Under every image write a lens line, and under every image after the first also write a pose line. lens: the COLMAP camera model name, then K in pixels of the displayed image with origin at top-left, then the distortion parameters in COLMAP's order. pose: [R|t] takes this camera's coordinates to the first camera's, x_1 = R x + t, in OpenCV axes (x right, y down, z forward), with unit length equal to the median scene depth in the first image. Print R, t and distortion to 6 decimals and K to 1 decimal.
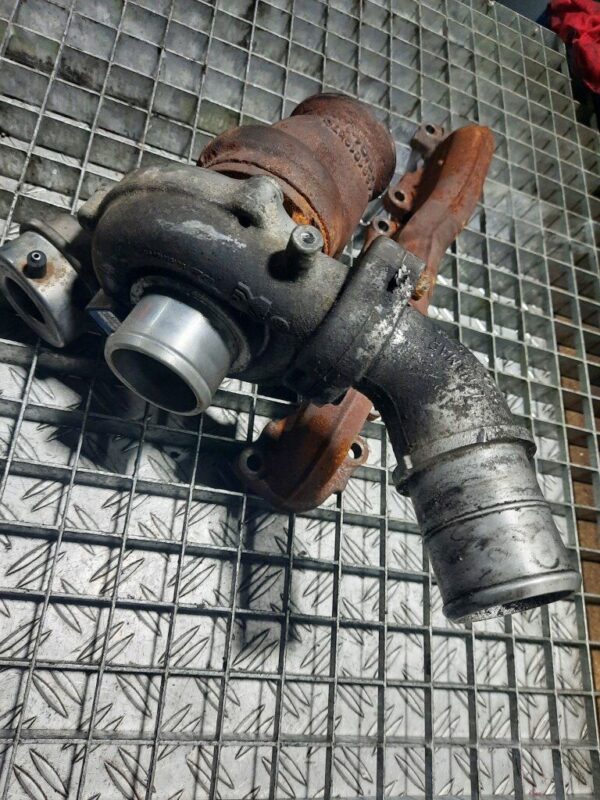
lens RADIAL K [[580.3, 0, 296.5], [0, 580.3, 401.0], [0, 0, 1]] dist [0.035304, -0.024955]
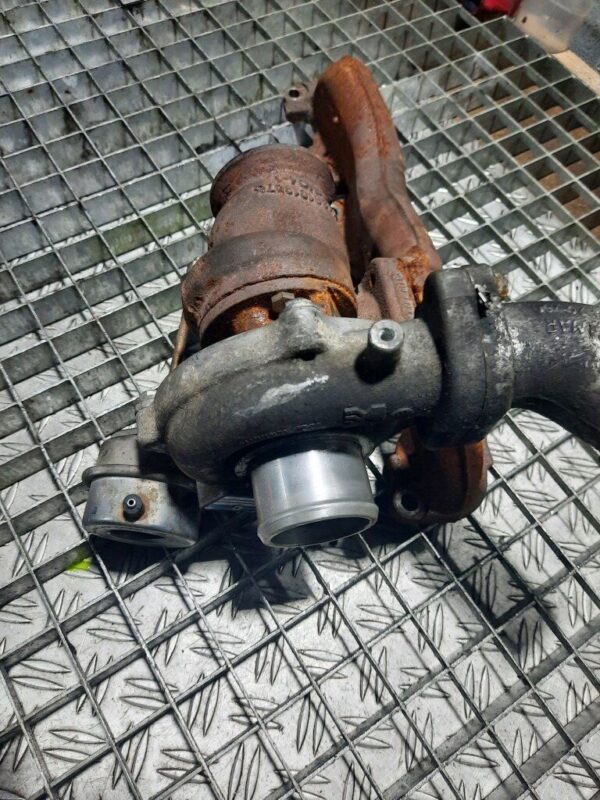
lens RADIAL K [[580.3, 0, 297.7], [0, 580.3, 399.8], [0, 0, 1]] dist [0.035304, -0.024955]
pose [[0.767531, -0.639919, -0.037412, -0.069183], [0.640989, 0.765707, 0.053162, -0.194527], [-0.005373, -0.064784, 0.997885, 0.039700]]
